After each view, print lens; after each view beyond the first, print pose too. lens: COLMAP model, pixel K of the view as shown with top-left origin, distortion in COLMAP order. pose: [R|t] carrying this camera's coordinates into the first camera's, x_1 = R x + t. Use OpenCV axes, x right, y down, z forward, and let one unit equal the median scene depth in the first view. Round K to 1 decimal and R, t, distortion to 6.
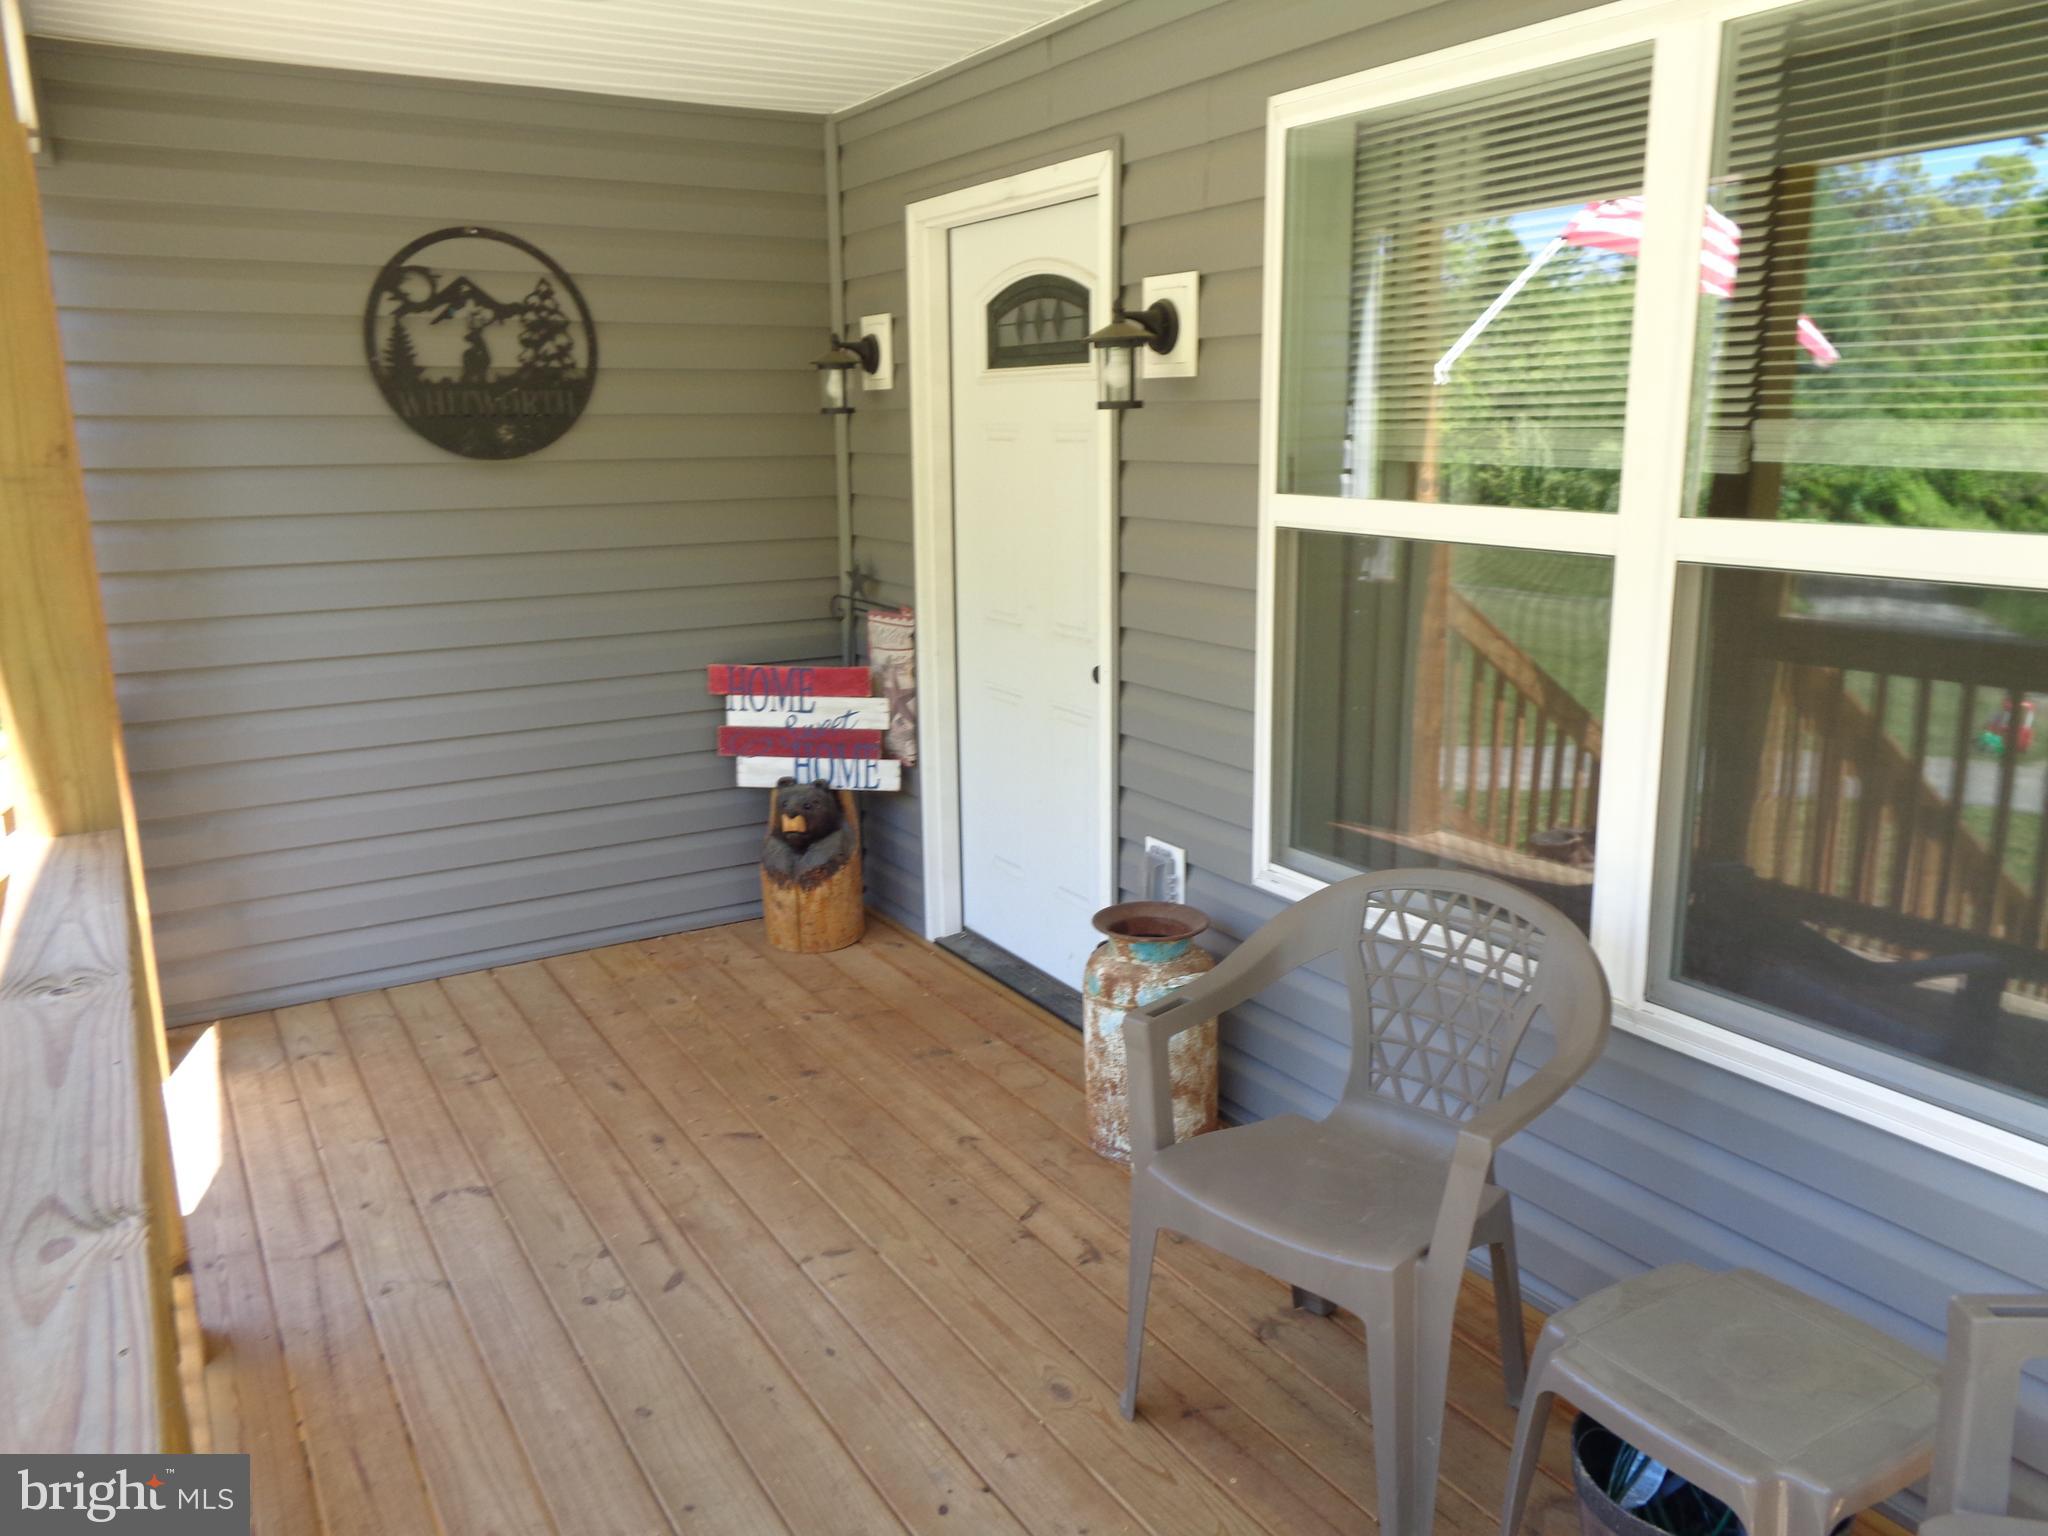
lens RADIAL K [[1551.5, 0, 1027.8], [0, 1551.5, 769.2], [0, 0, 1]] dist [0.012327, 0.008939]
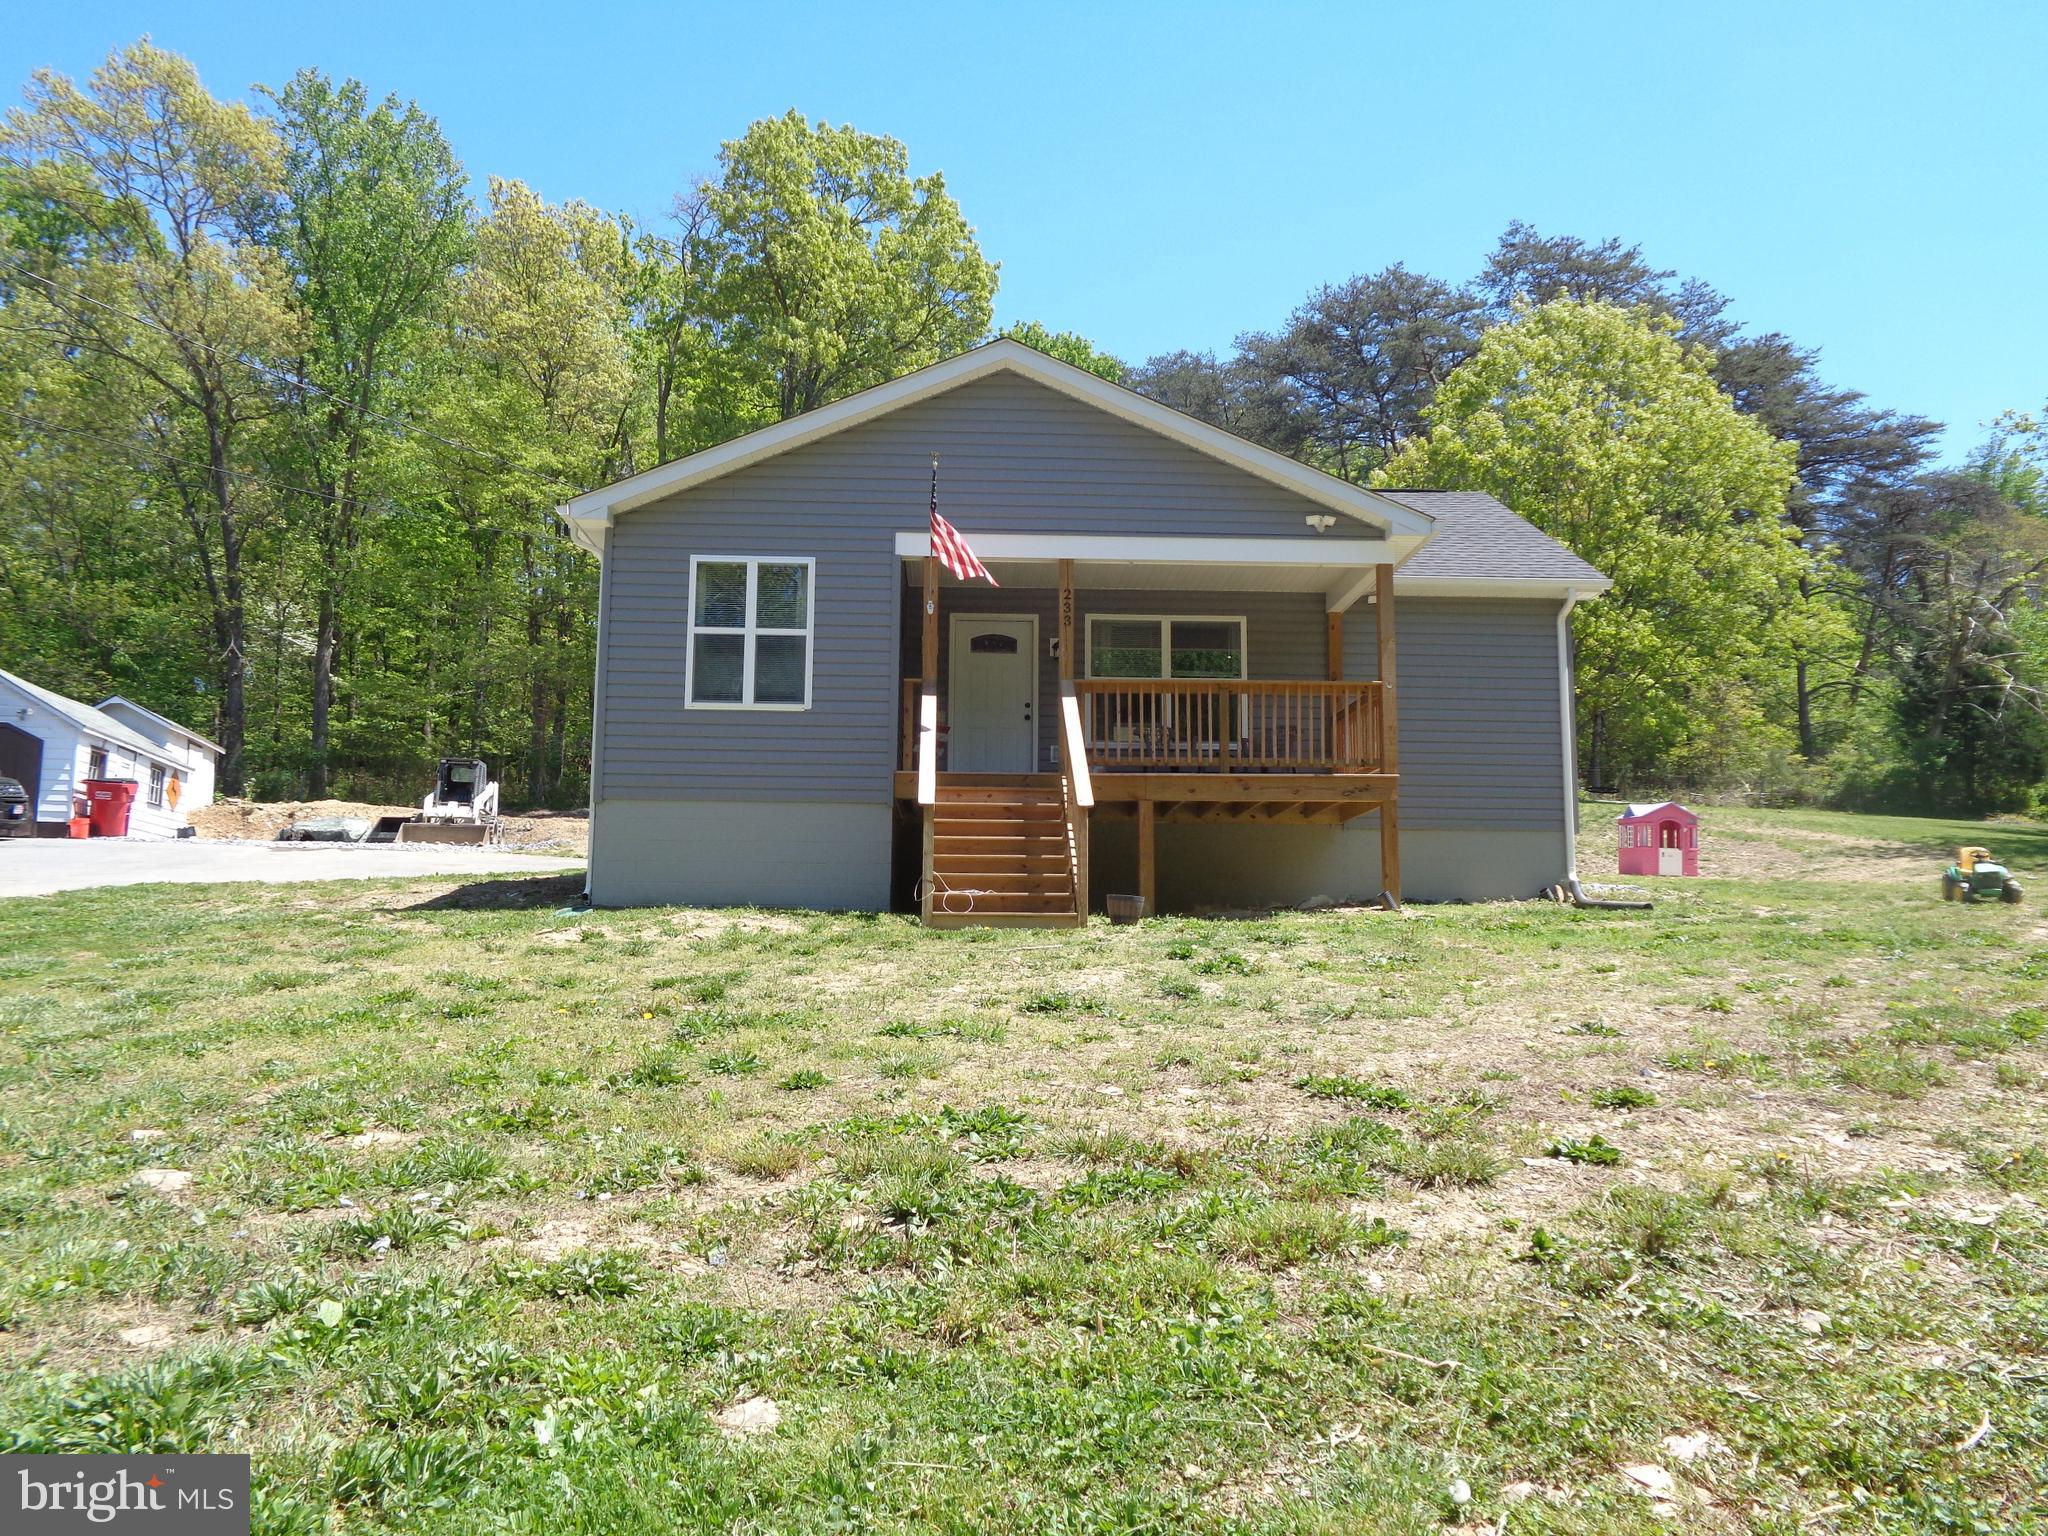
lens RADIAL K [[1551.5, 0, 1027.8], [0, 1551.5, 769.2], [0, 0, 1]] dist [0.012327, 0.008939]
pose [[0.468971, 0.134603, 0.872897, -3.307282], [0.185932, 0.951124, -0.246560, 1.024125], [-0.863421, 0.277929, 0.421022, -0.761013]]
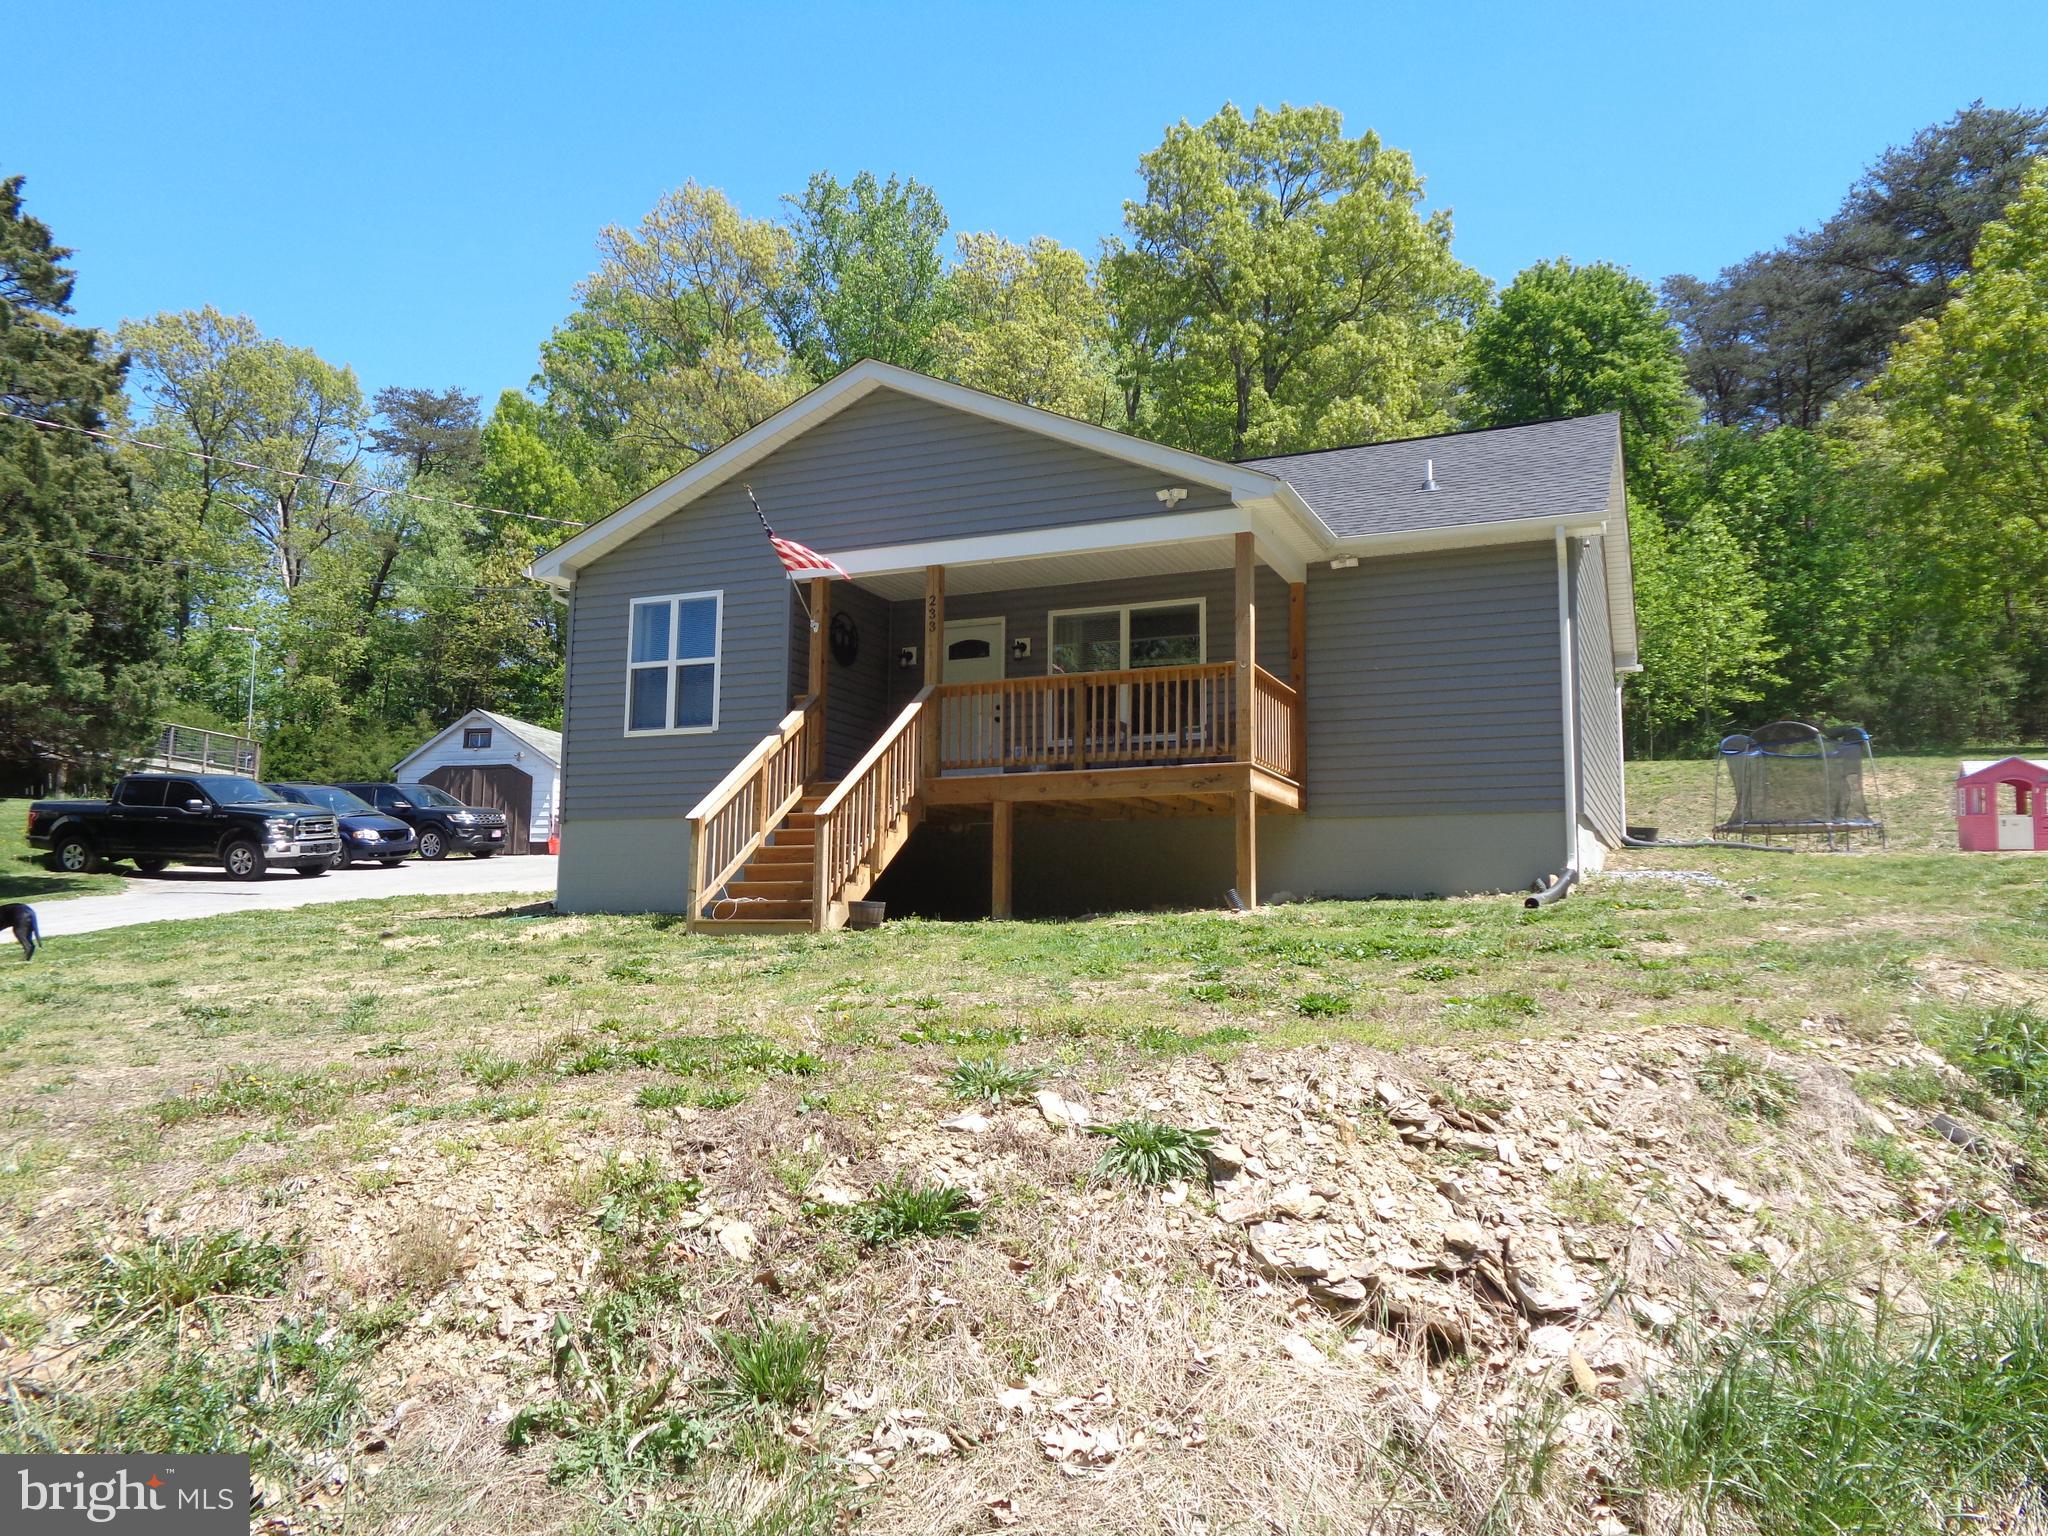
lens RADIAL K [[1551.5, 0, 1027.8], [0, 1551.5, 769.2], [0, 0, 1]] dist [0.012327, 0.008939]
pose [[0.814853, 0.092964, 0.572164, -2.107694], [0.108283, 0.945270, -0.307797, 1.272735], [-0.569464, 0.312765, 0.760190, -2.132149]]
